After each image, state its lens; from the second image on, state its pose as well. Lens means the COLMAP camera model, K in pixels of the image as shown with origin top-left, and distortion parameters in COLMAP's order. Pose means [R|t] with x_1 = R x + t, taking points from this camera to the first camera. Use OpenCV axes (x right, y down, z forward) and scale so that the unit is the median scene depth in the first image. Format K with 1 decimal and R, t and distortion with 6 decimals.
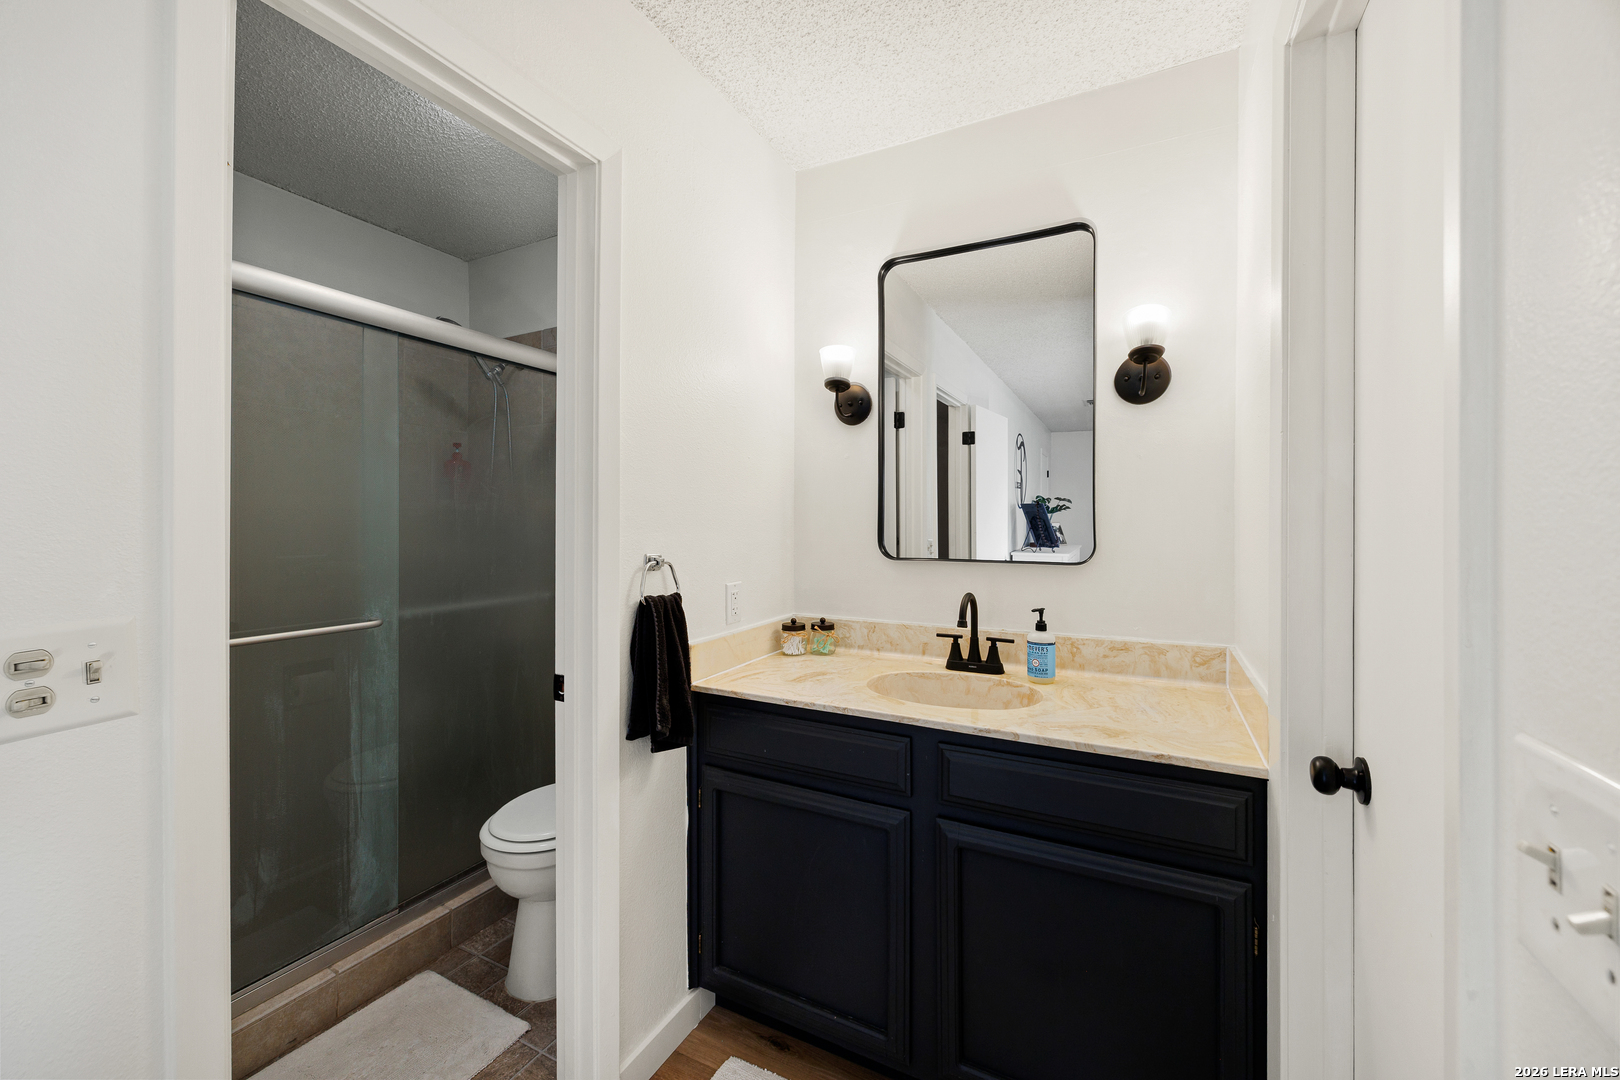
lens RADIAL K [[629.5, 0, 810.5], [0, 629.5, 530.1], [0, 0, 1]] dist [-0.008244, 0.000887]
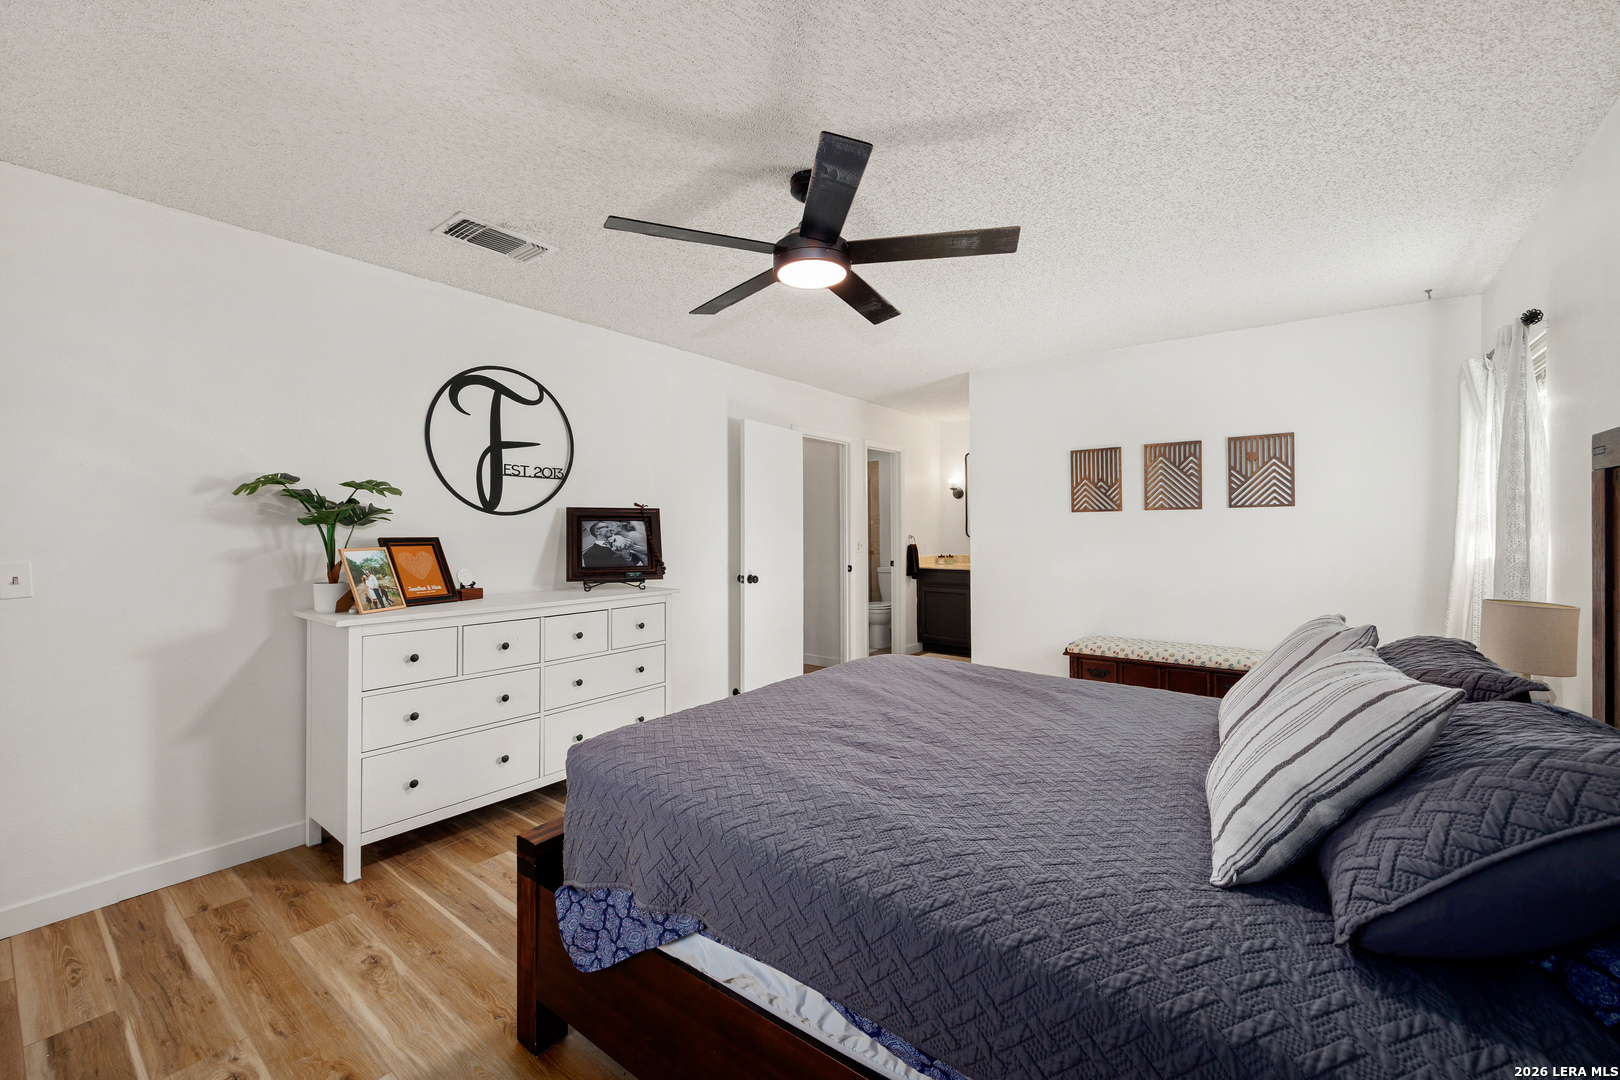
lens RADIAL K [[629.5, 0, 811.9], [0, 629.5, 536.4], [0, 0, 1]] dist [-0.008244, 0.000887]
pose [[0.986599, -0.002566, -0.163141, -0.202141], [0.001338, 0.999970, -0.007632, 0.076475], [0.163156, 0.007311, 0.986573, -3.177719]]
